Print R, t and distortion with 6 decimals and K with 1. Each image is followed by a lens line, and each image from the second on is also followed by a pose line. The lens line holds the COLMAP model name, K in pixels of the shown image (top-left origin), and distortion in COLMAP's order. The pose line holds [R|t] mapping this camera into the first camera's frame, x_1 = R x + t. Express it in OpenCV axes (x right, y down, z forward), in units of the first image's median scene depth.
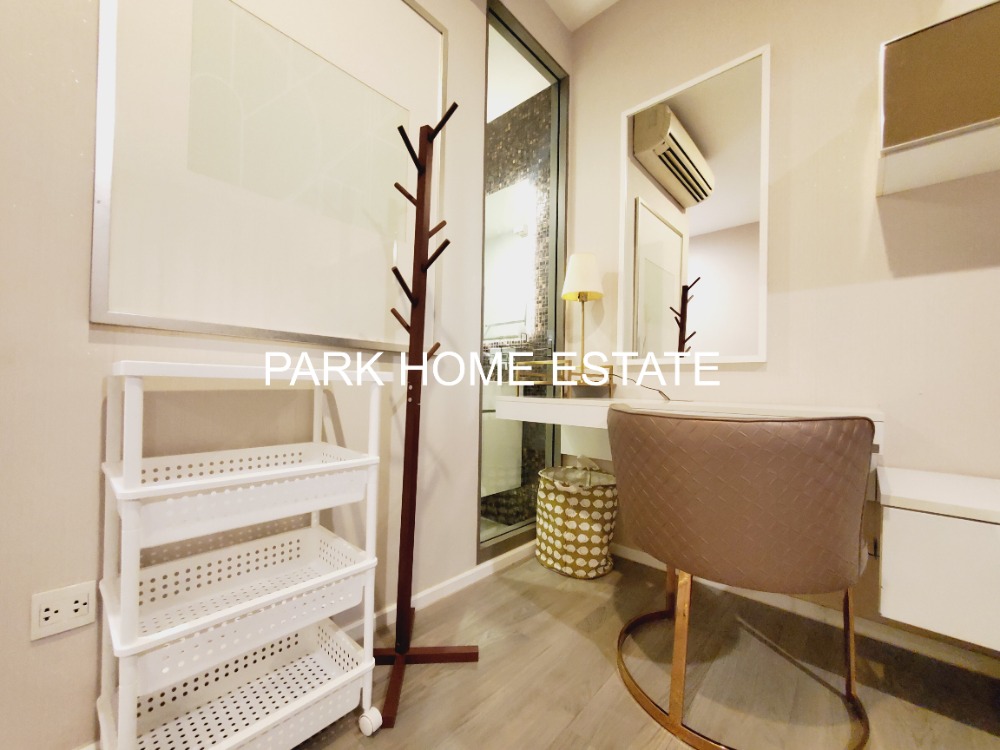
lens RADIAL K [[394.6, 0, 497.2], [0, 394.6, 388.3], [0, 0, 1]] dist [-0.007139, -0.000129]
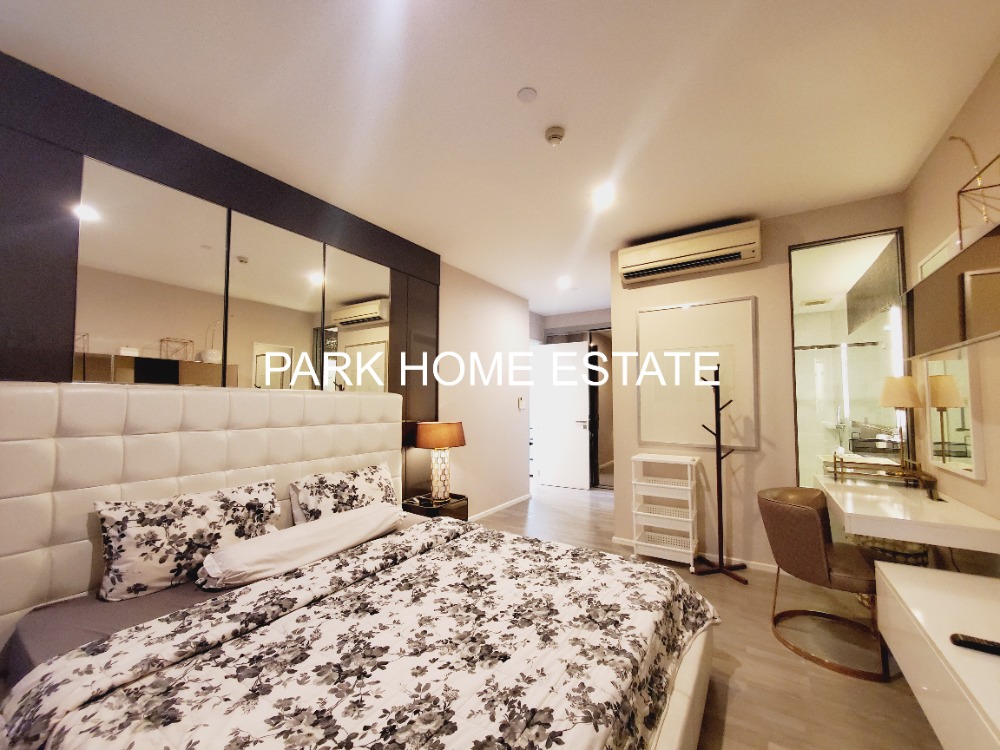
lens RADIAL K [[396.1, 0, 498.0], [0, 396.1, 384.6], [0, 0, 1]] dist [-0.002560, -0.000650]
pose [[0.187676, -0.065273, -0.980060, 2.249729], [0.002124, 0.997814, -0.066049, -0.391728], [0.982229, 0.010315, 0.187405, -1.008220]]
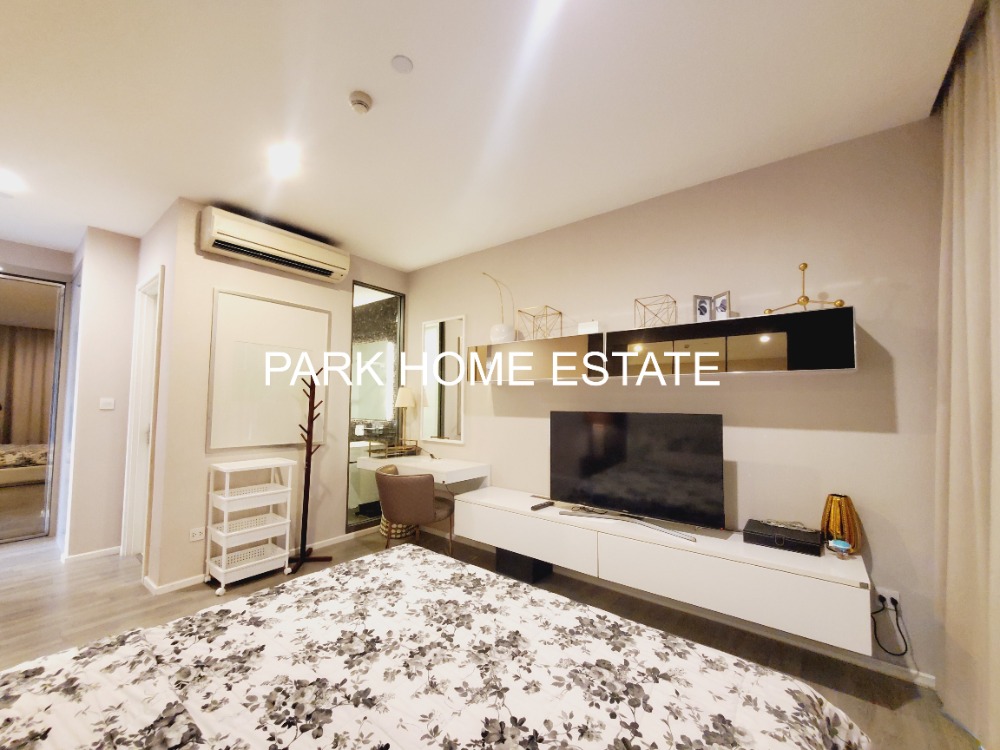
lens RADIAL K [[396.1, 0, 498.0], [0, 396.1, 384.6], [0, 0, 1]] dist [-0.002560, -0.000650]
pose [[0.995153, -0.001040, 0.098337, 0.905226], [0.005956, 0.998746, -0.049716, -0.428110], [-0.098162, 0.050061, 0.993910, -2.079040]]
